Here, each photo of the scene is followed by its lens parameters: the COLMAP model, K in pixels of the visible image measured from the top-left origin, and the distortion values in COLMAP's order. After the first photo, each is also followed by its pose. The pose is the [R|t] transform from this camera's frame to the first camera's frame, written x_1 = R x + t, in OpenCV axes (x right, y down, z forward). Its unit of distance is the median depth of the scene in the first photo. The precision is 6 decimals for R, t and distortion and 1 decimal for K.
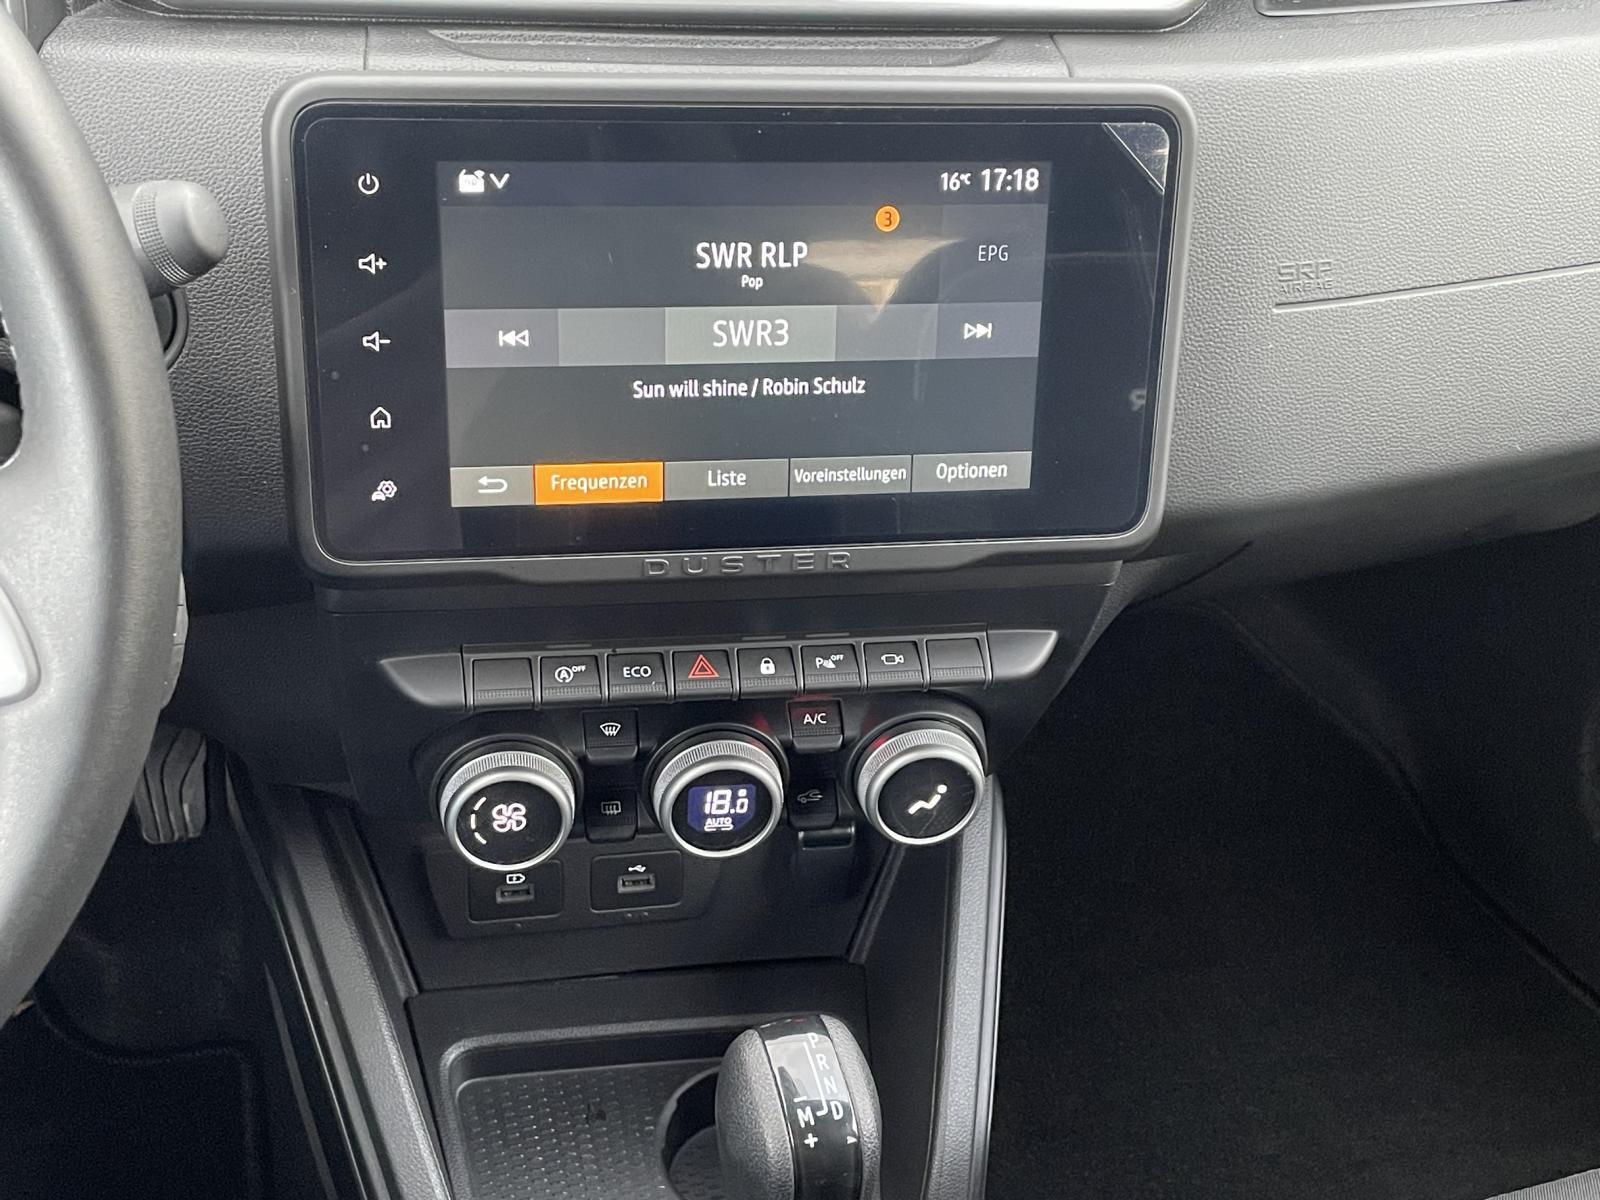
lens RADIAL K [[2006.6, 0, 803.0], [0, 2006.6, 581.6], [0, 0, 1]] dist [0.087163, 0.000000]
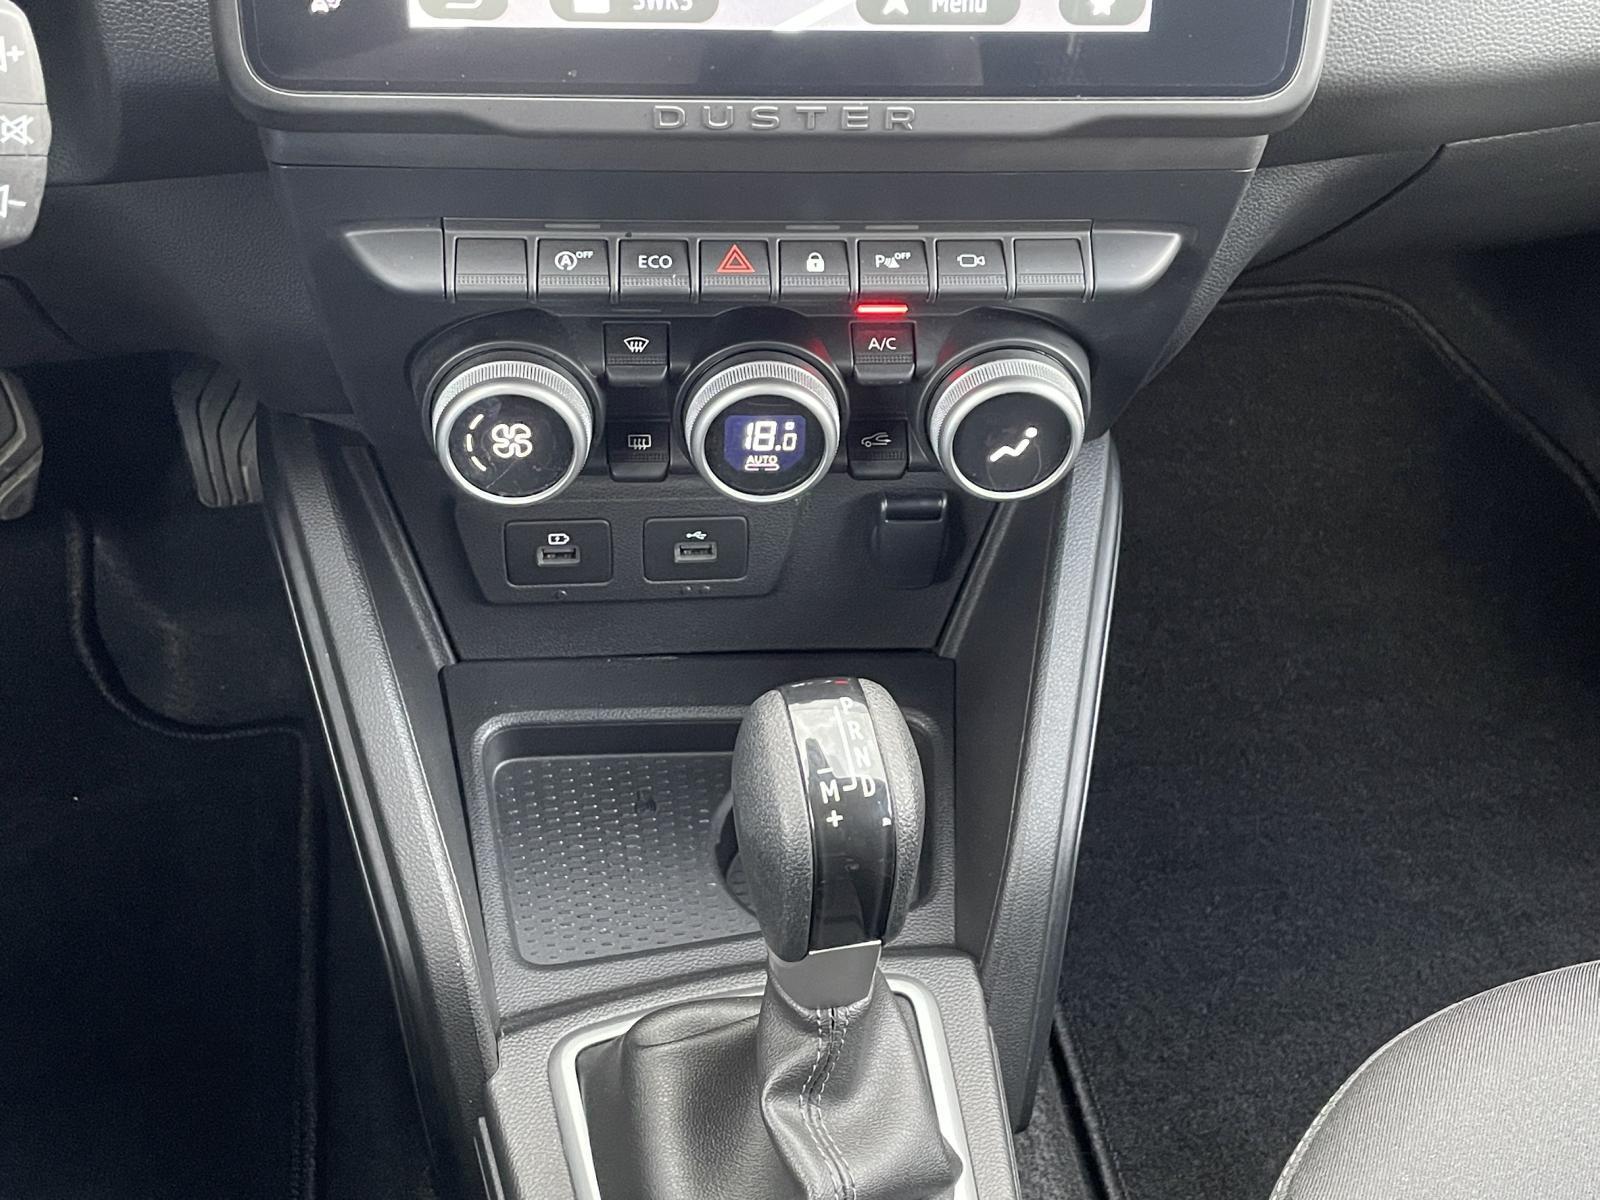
lens RADIAL K [[2006.6, 0, 810.0], [0, 2006.6, 589.6], [0, 0, 1]] dist [0.087163, 0.000000]
pose [[0.995409, 0.042728, -0.085643, 0.056170], [-0.032140, 0.992083, 0.121399, 0.075215], [0.090152, -0.118090, 0.988902, 0.172375]]
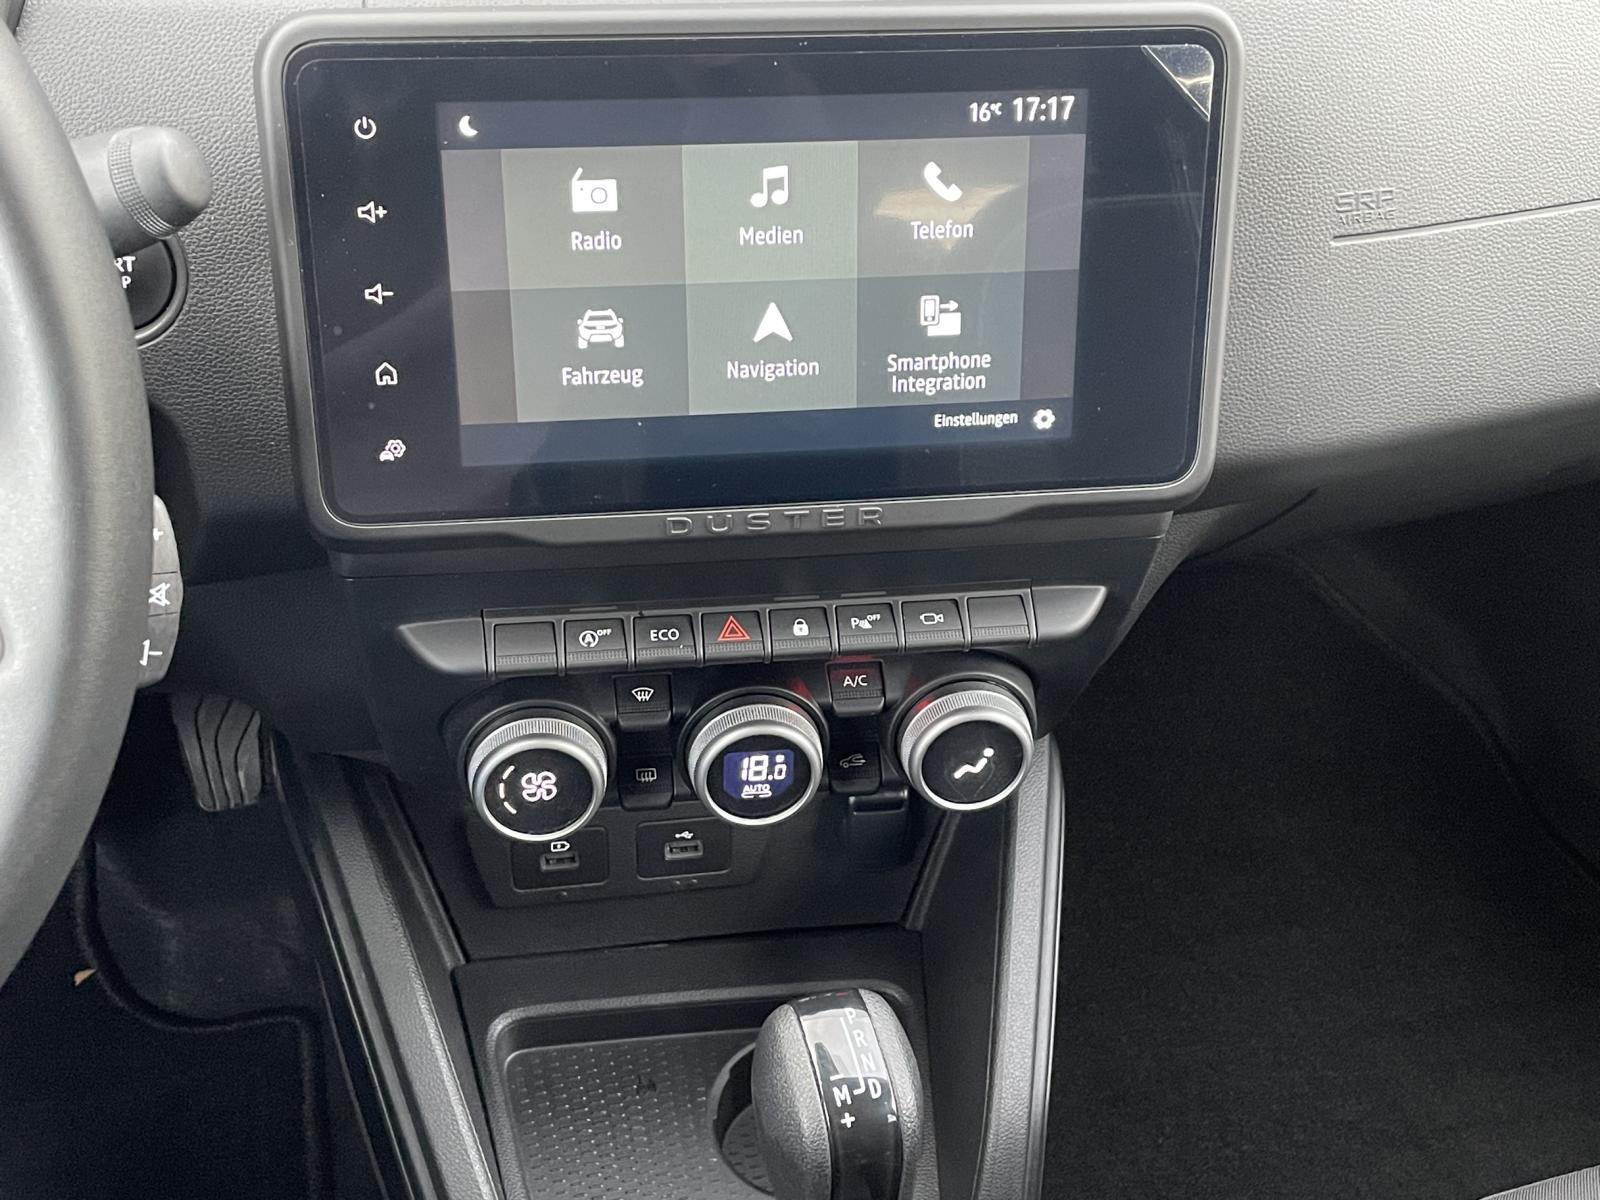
lens RADIAL K [[2006.6, 0, 812.5], [0, 2006.6, 588.9], [0, 0, 1]] dist [0.087163, 0.000000]
pose [[0.999059, -0.013123, -0.041346, 0.027918], [0.014149, 0.999596, 0.024644, 0.000234], [0.041006, -0.025206, 0.998841, 0.042112]]
